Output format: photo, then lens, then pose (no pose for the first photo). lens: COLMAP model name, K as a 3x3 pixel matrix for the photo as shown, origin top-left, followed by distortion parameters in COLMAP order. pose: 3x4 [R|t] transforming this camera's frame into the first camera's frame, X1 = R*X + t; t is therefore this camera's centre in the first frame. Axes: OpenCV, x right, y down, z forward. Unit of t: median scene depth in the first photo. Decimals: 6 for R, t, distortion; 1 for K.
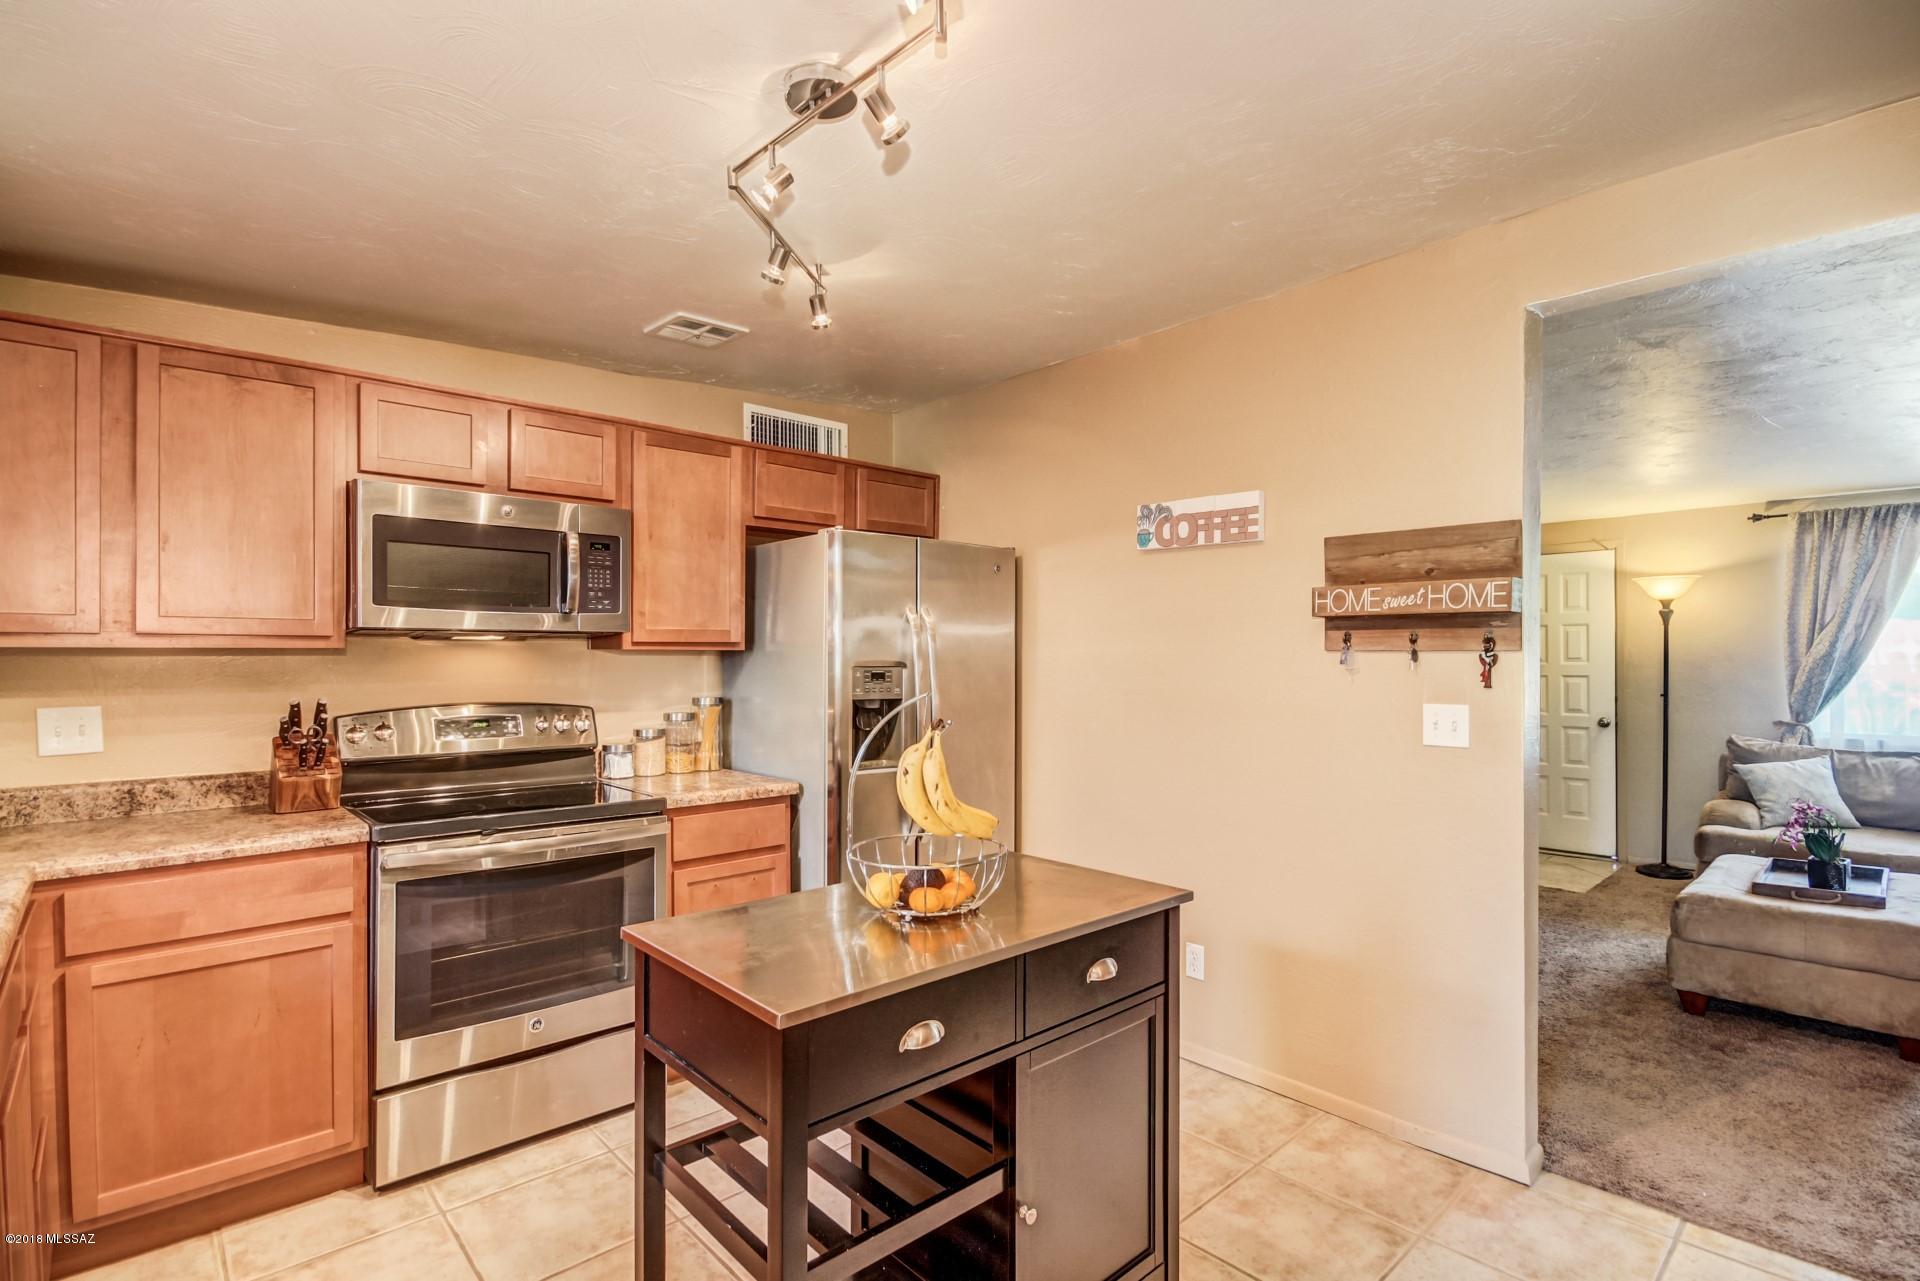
lens RADIAL K [[912.3, 0, 961.6], [0, 912.3, 659.6], [0, 0, 1]] dist [0.005139, -0.010418]
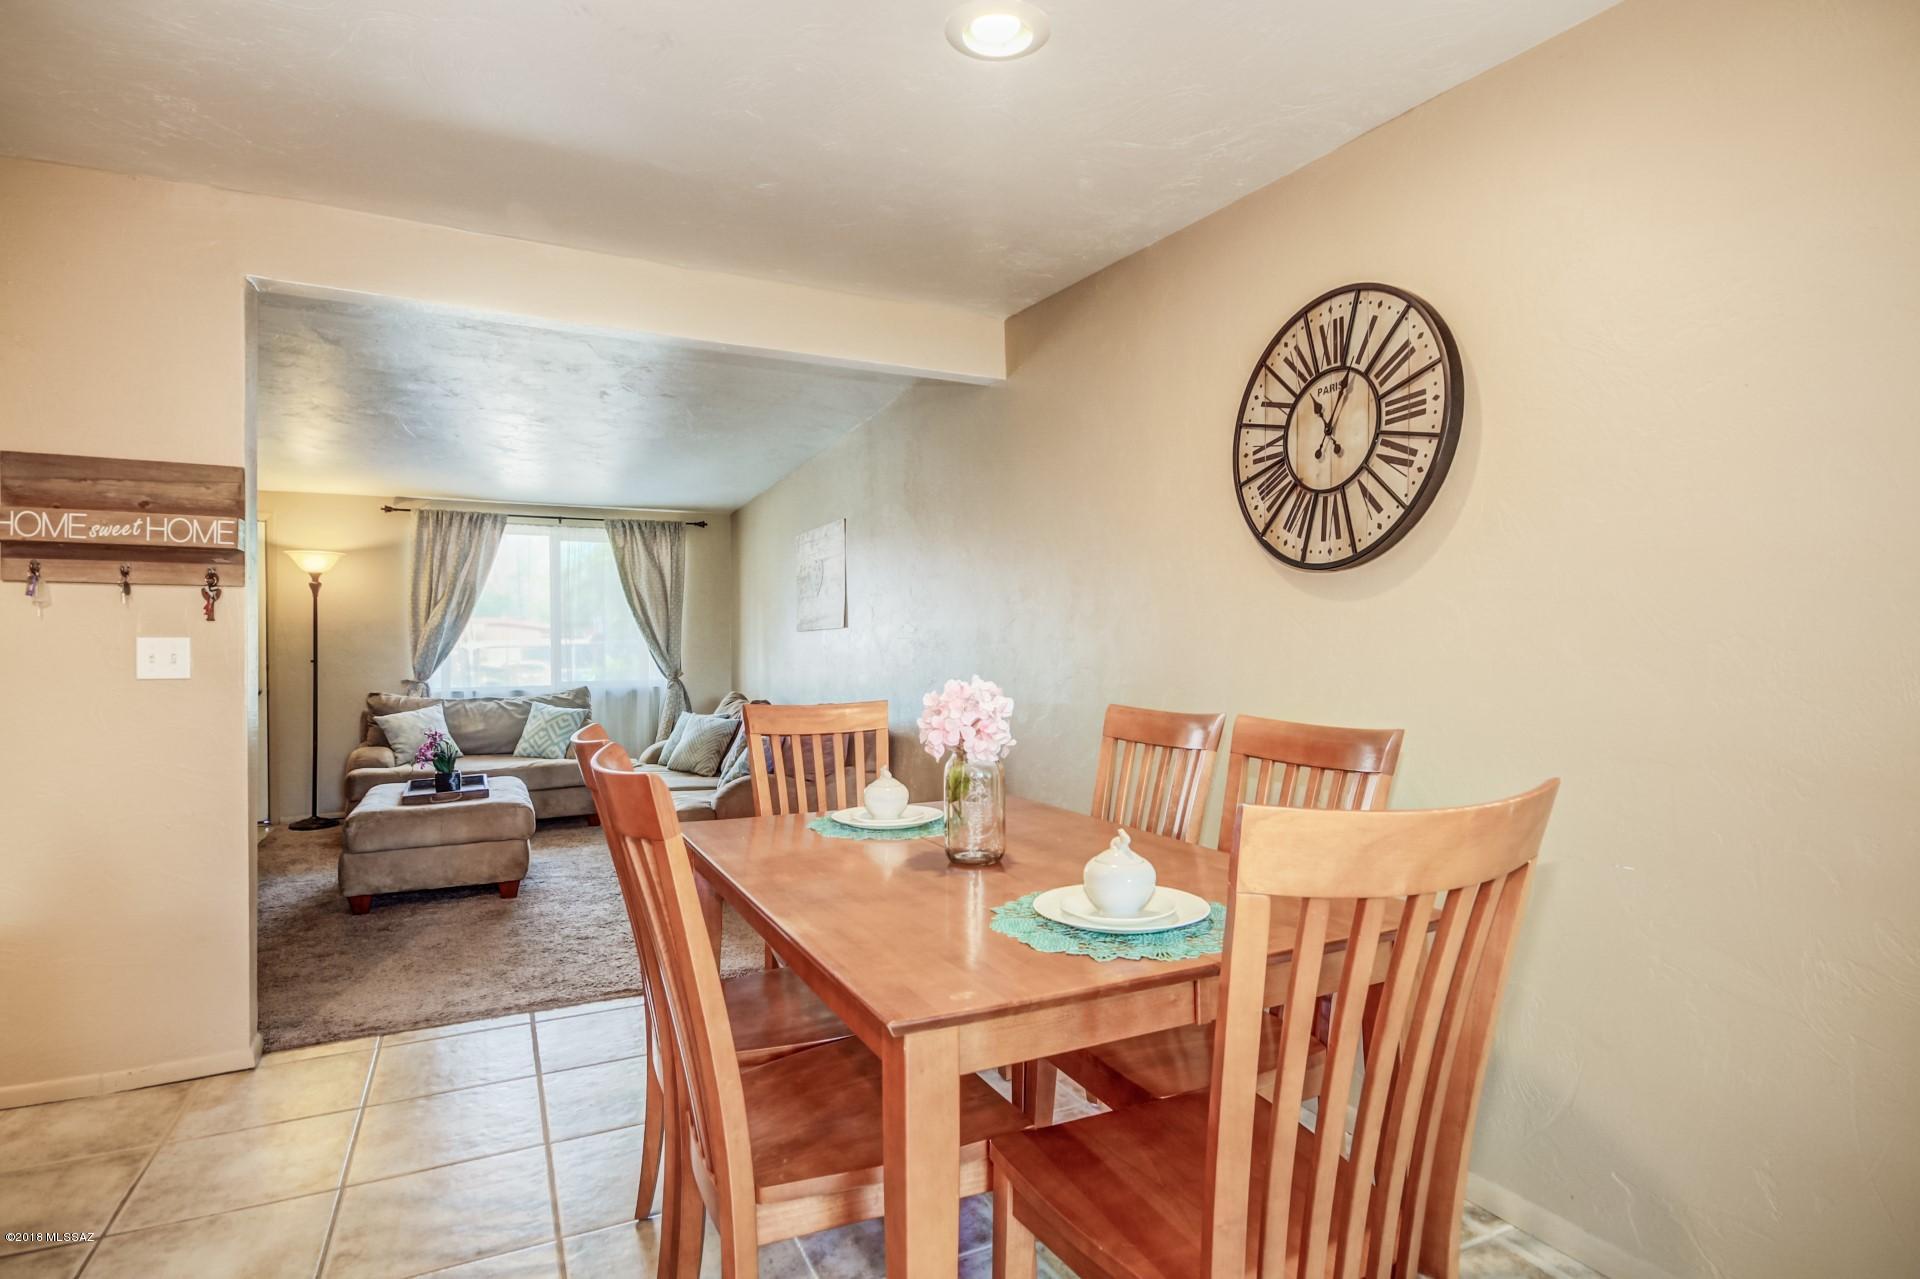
lens RADIAL K [[964.8, 0, 963.0], [0, 964.8, 648.9], [0, 0, 1]] dist [-0.003278, 0.002497]
pose [[0.287134, -0.000466, 0.957890, -0.184604], [0.005353, 0.999985, -0.001118, 0.051974], [-0.957876, 0.005449, 0.287132, -0.122126]]
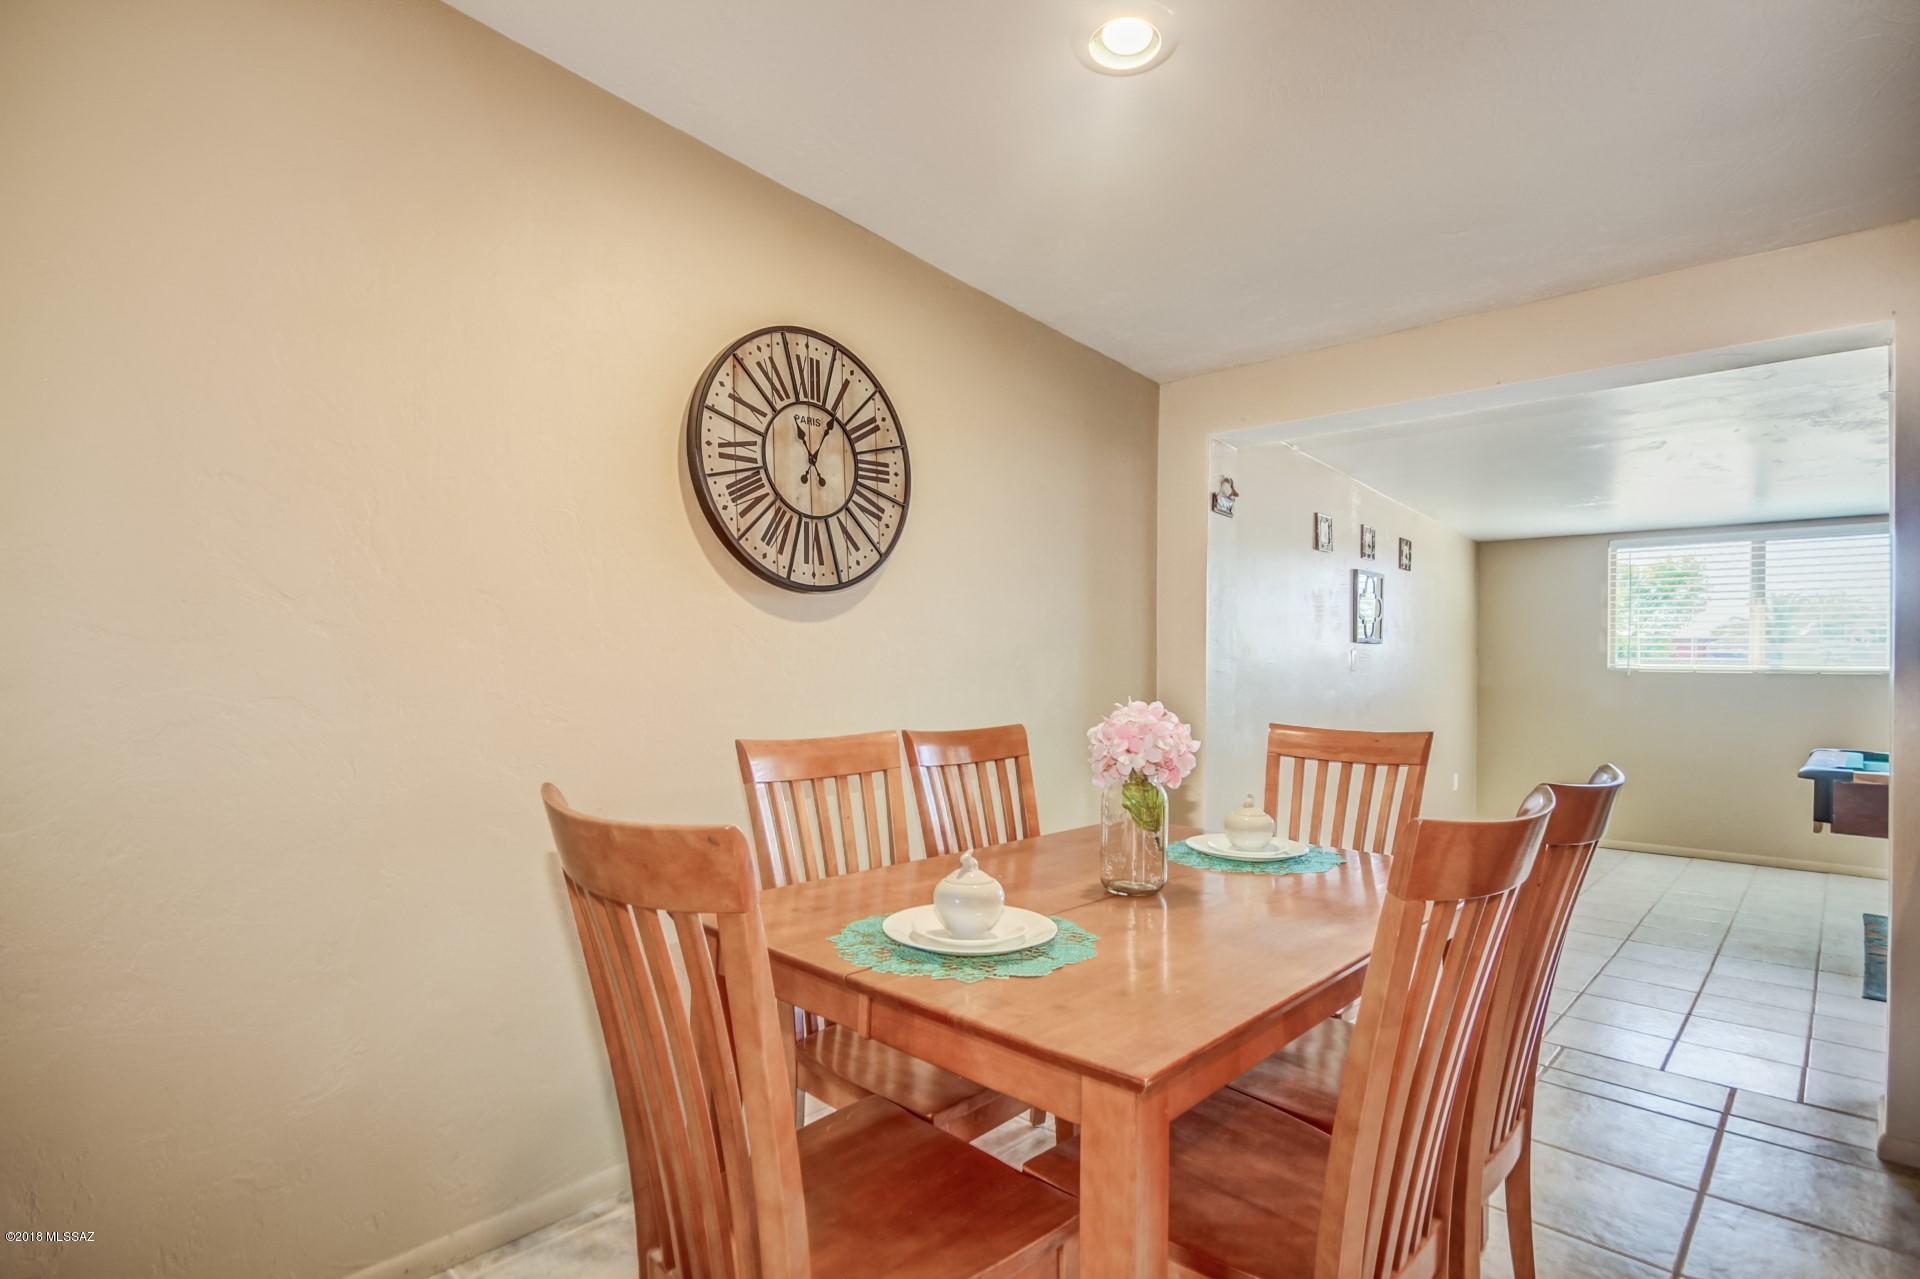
lens RADIAL K [[964.8, 0, 946.3], [0, 964.8, 653.5], [0, 0, 1]] dist [-0.003278, 0.002497]
pose [[-0.998066, -0.018251, -0.059417, 0.467386], [-0.017758, 0.999803, -0.008813, 0.047792], [0.059567, -0.007741, -0.998194, 0.538588]]
